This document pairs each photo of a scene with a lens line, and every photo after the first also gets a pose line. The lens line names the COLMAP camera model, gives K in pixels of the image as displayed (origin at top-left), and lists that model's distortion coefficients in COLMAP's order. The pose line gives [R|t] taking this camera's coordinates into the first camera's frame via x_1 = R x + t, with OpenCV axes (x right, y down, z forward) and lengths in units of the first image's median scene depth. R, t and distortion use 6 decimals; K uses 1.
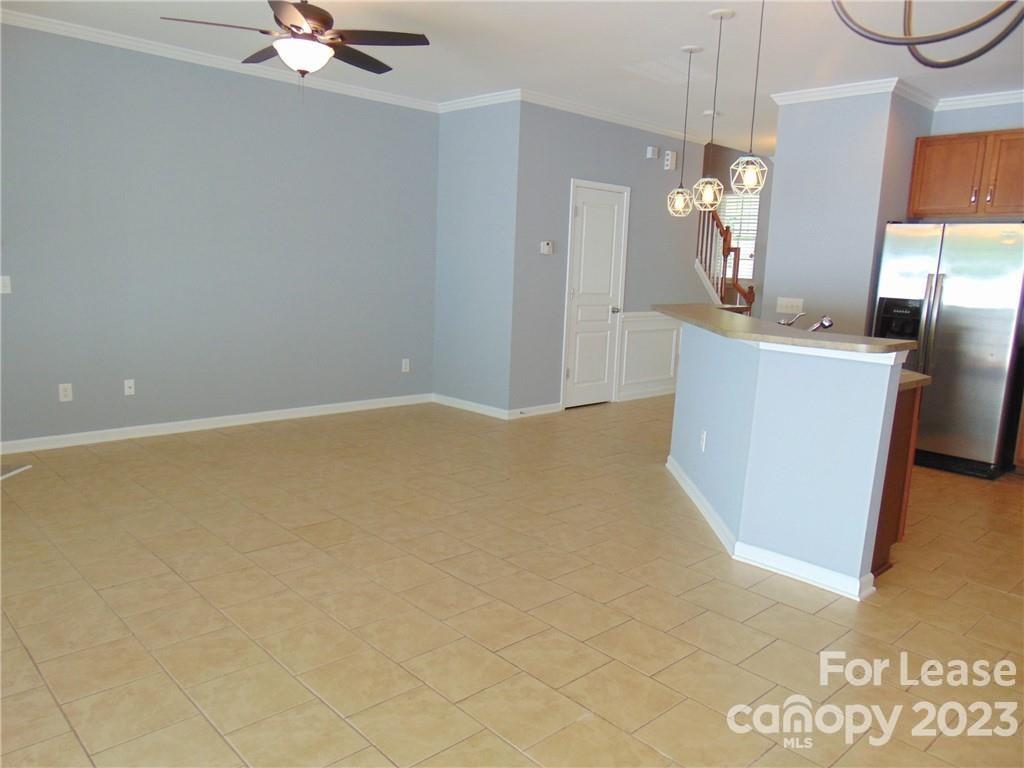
lens RADIAL K [[762.7, 0, 509.6], [0, 762.7, 380.9], [0, 0, 1]] dist [-0.046953, 0.071259]
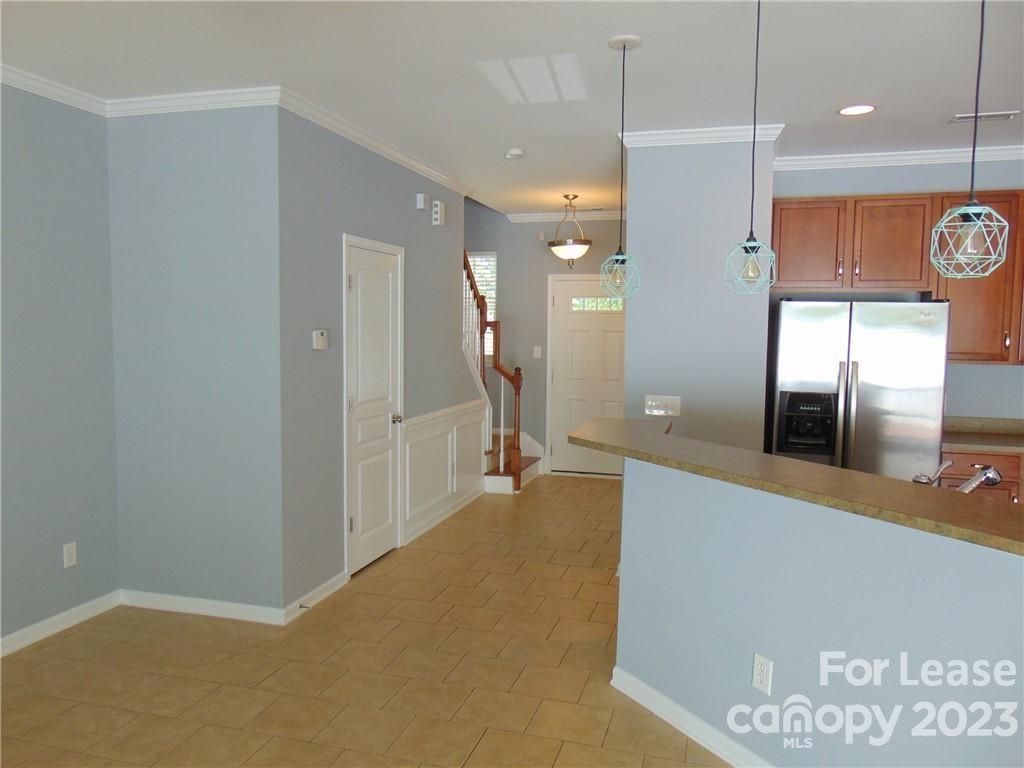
lens RADIAL K [[762.7, 0, 509.6], [0, 762.7, 380.9], [0, 0, 1]] dist [-0.046953, 0.071259]
pose [[0.866100, -0.065170, 0.495604, -0.131638], [0.100480, 0.993926, -0.044898, -0.095265], [-0.489668, 0.088684, 0.867387, 0.369051]]
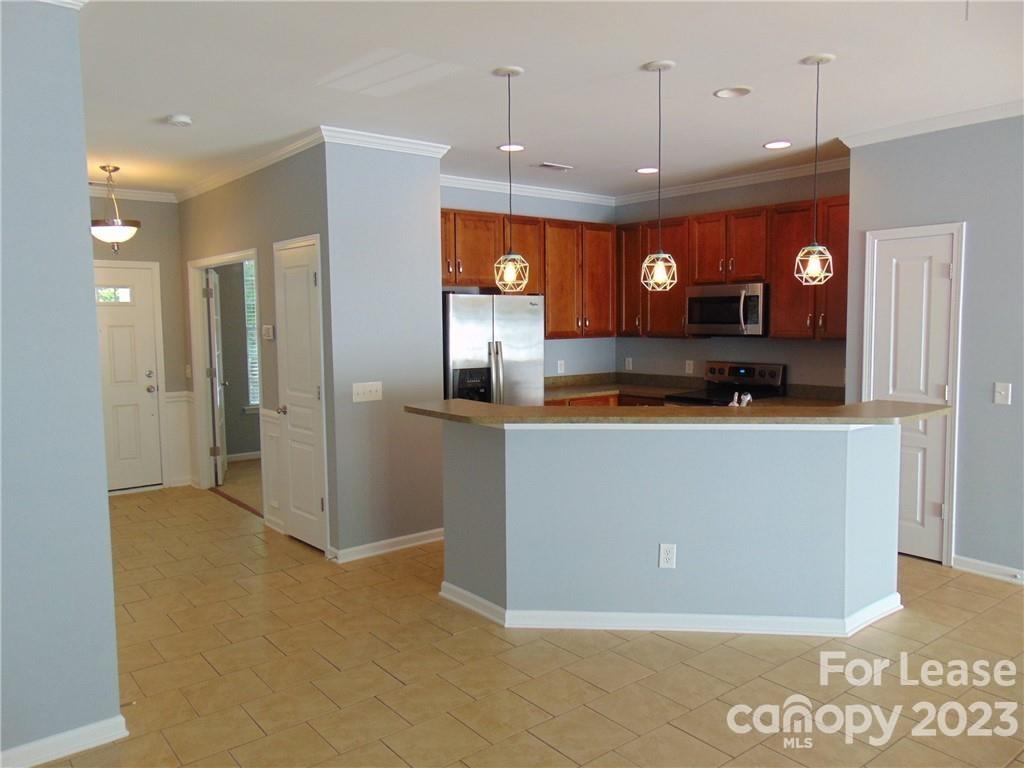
lens RADIAL K [[762.7, 0, 509.6], [0, 762.7, 380.9], [0, 0, 1]] dist [-0.046953, 0.071259]
pose [[0.081818, -0.122516, 0.989088, -0.387137], [0.168023, 0.979906, 0.107480, -0.157150], [-0.982382, 0.157395, 0.100759, 0.696442]]
